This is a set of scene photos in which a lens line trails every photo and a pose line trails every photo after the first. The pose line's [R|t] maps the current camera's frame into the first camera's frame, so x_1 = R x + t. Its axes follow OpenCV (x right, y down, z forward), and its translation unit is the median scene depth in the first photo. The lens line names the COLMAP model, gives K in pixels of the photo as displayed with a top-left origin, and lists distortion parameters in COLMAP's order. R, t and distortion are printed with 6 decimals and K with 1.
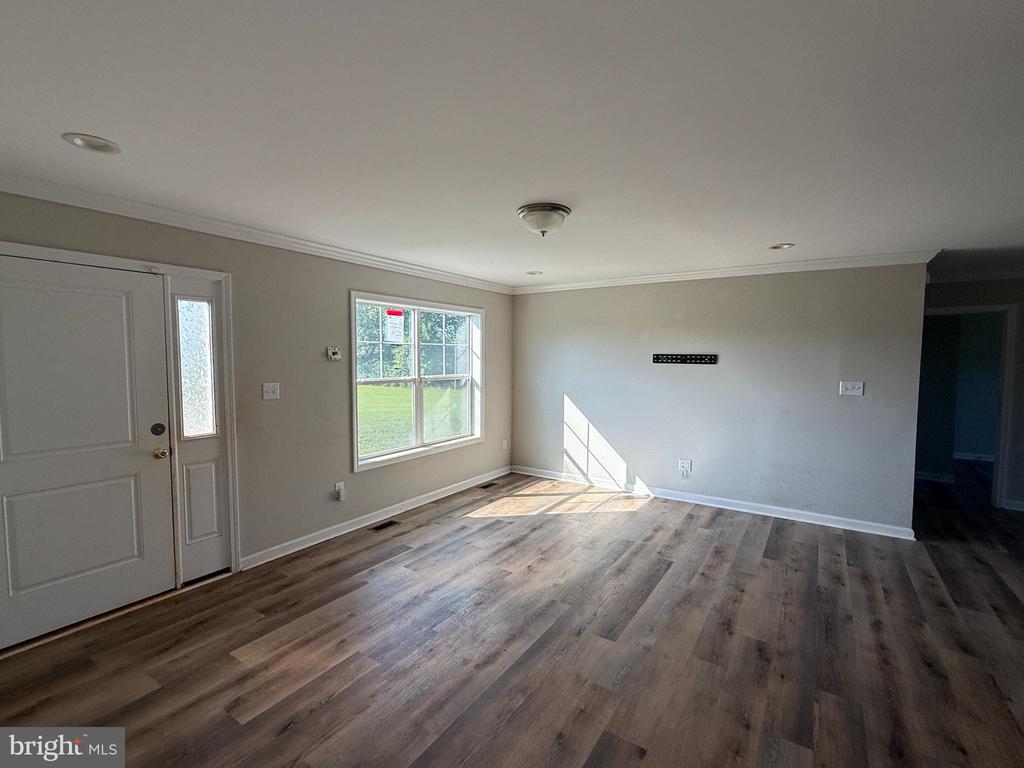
lens RADIAL K [[467.7, 0, 512.0], [0, 467.7, 384.0], [0, 0, 1]] dist [0.001359, -0.000137]
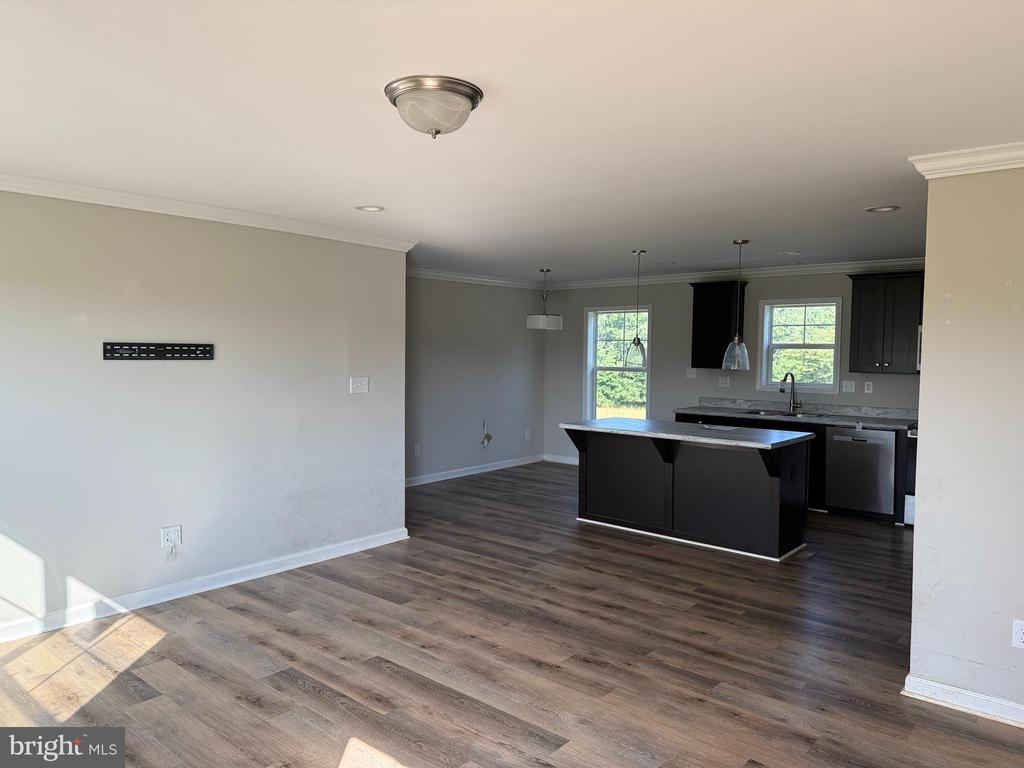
lens RADIAL K [[718.1, 0, 512.0], [0, 718.1, 384.0], [0, 0, 1]] dist [0.101997, -0.173821]
pose [[0.121220, -0.055715, 0.991061, -0.569890], [0.047904, 0.997589, 0.050222, -0.047441], [-0.991469, 0.041388, 0.123596, 0.584190]]
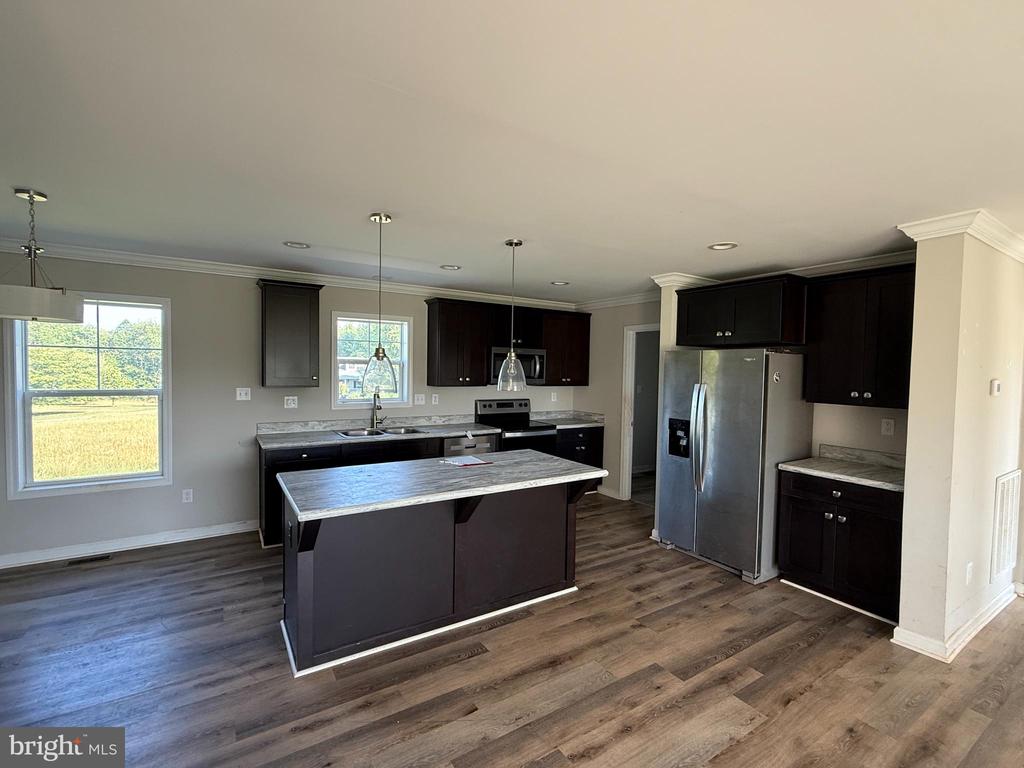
lens RADIAL K [[467.7, 0, 512.0], [0, 467.7, 384.0], [0, 0, 1]] dist [0.001359, -0.000137]
pose [[-0.915191, -0.032803, 0.401682, 0.589074], [0.001698, 0.996359, 0.085236, -0.061006], [-0.403016, 0.078690, -0.911804, 1.045819]]
